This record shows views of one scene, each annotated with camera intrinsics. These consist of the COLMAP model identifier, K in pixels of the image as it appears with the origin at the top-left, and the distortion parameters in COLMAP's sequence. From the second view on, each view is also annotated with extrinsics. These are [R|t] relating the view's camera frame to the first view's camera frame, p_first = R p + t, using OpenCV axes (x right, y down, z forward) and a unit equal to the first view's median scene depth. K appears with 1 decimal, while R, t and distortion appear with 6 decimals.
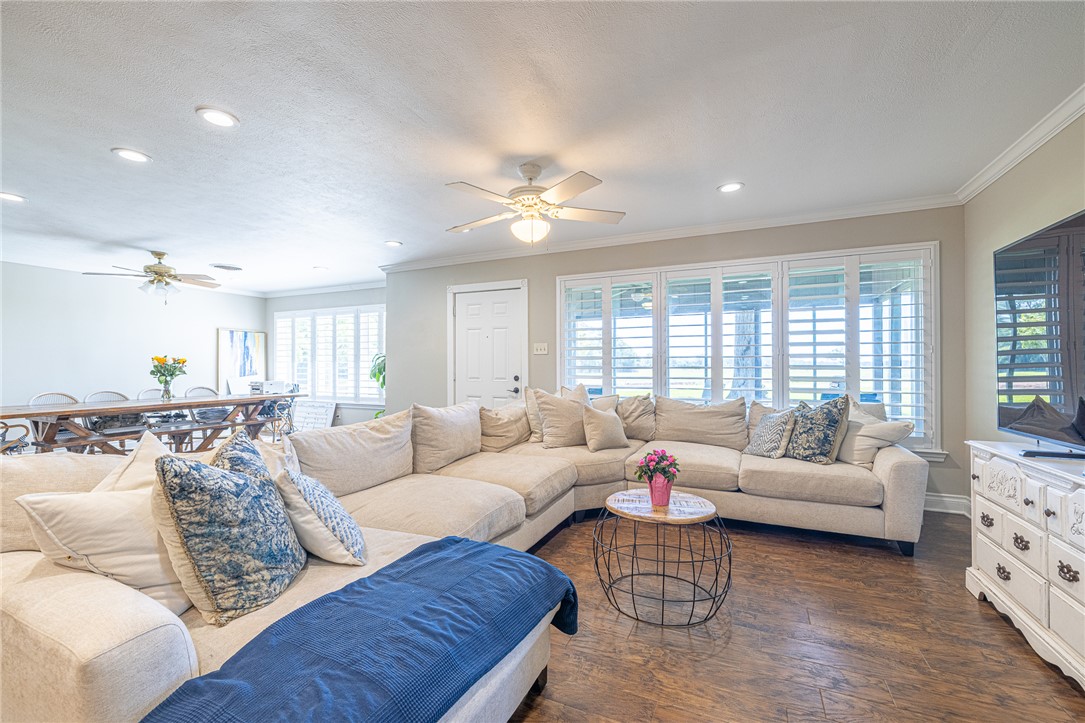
lens RADIAL K [[455.6, 0, 535.6], [0, 455.6, 365.7], [0, 0, 1]] dist [-0.003872, -0.000042]
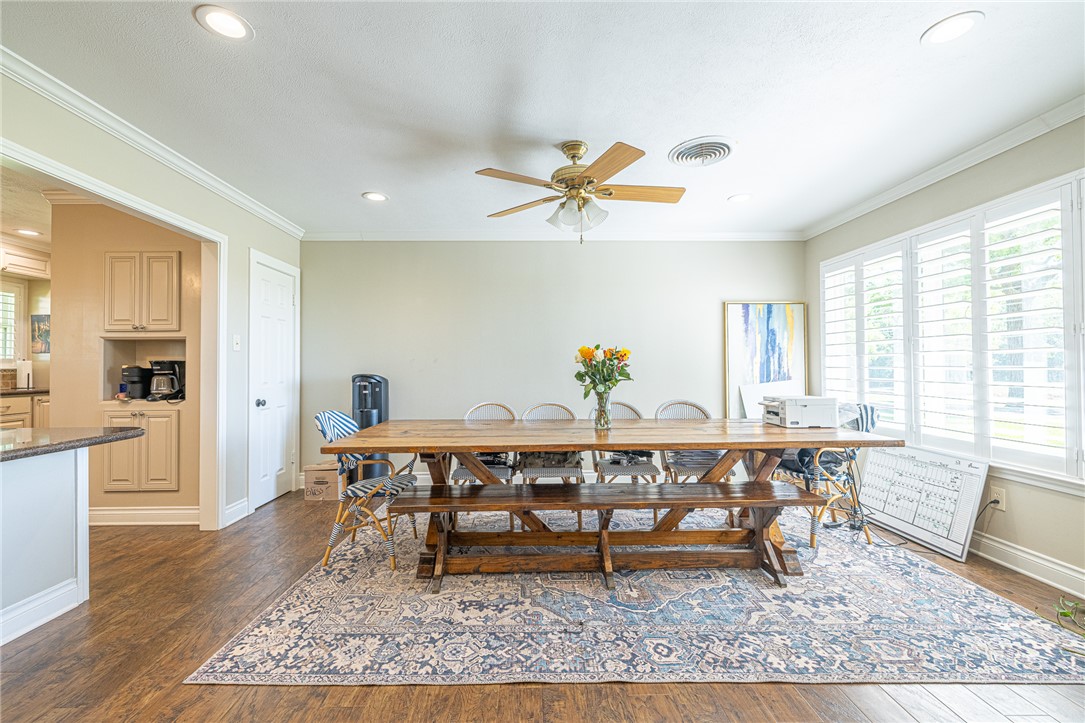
lens RADIAL K [[455.6, 0, 536.9], [0, 455.6, 361.1], [0, 0, 1]] dist [-0.003872, -0.000042]
pose [[0.439077, -0.012865, -0.898357, -0.276065], [0.005751, 0.999917, -0.011509, 0.001731], [0.898431, -0.000113, 0.439115, 0.528902]]
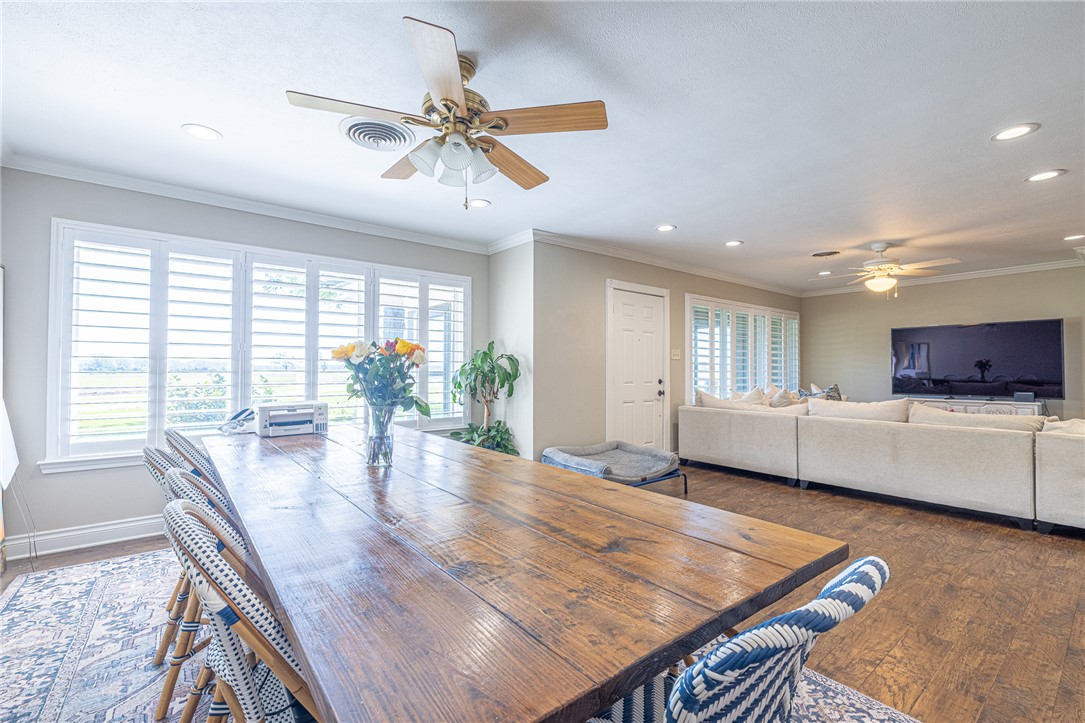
lens RADIAL K [[455.6, 0, 540.4], [0, 455.6, 364.3], [0, 0, 1]] dist [-0.003872, -0.000042]
pose [[0.454334, 0.010412, 0.890771, -0.799604], [-0.004742, 0.999946, -0.009269, -0.000867], [-0.890819, -0.000013, 0.454359, 0.554777]]
